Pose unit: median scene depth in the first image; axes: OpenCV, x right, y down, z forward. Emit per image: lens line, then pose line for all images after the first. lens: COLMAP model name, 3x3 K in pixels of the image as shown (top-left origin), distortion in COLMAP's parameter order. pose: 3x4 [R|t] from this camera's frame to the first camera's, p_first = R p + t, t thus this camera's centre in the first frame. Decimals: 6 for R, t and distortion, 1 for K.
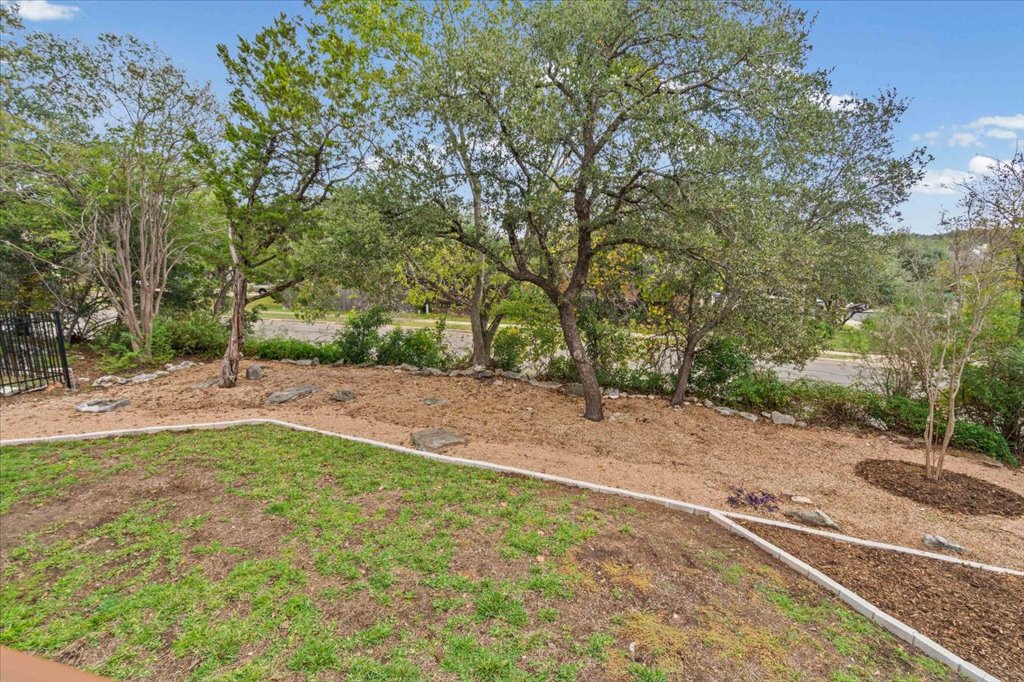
lens RADIAL K [[470.5, 0, 514.1], [0, 470.5, 344.6], [0, 0, 1]] dist [0.001897, 0.000477]
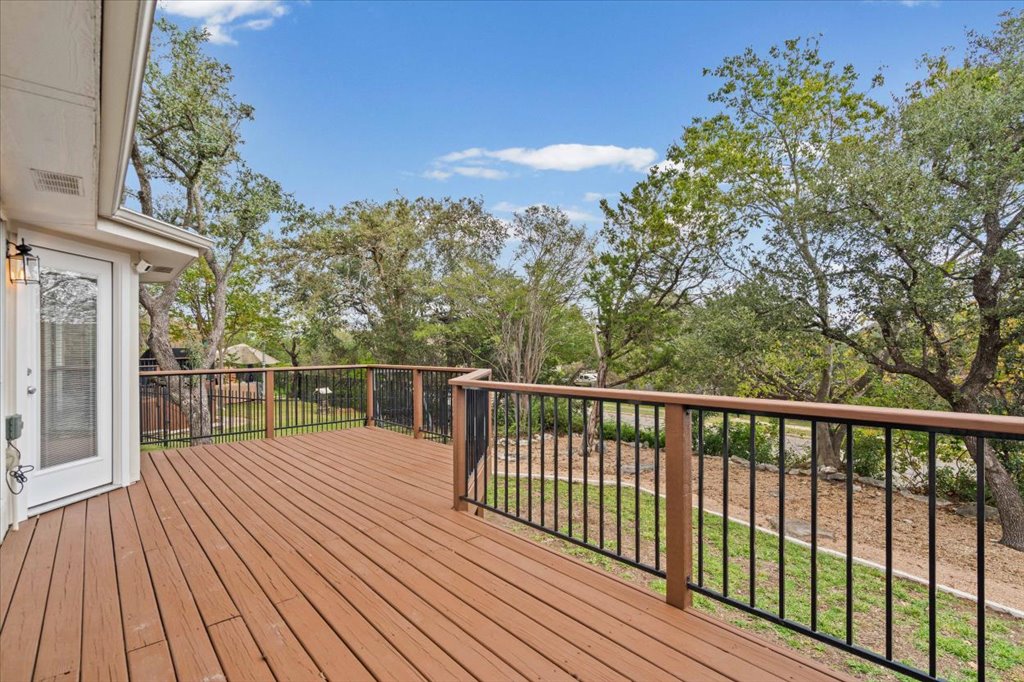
lens RADIAL K [[470.5, 0, 512.4], [0, 470.5, 345.9], [0, 0, 1]] dist [0.001897, 0.000477]
pose [[0.824278, -0.014351, -0.566004, -0.073351], [-0.099713, 0.980374, -0.170070, 0.040858], [0.557336, 0.196623, 0.806669, -0.175391]]
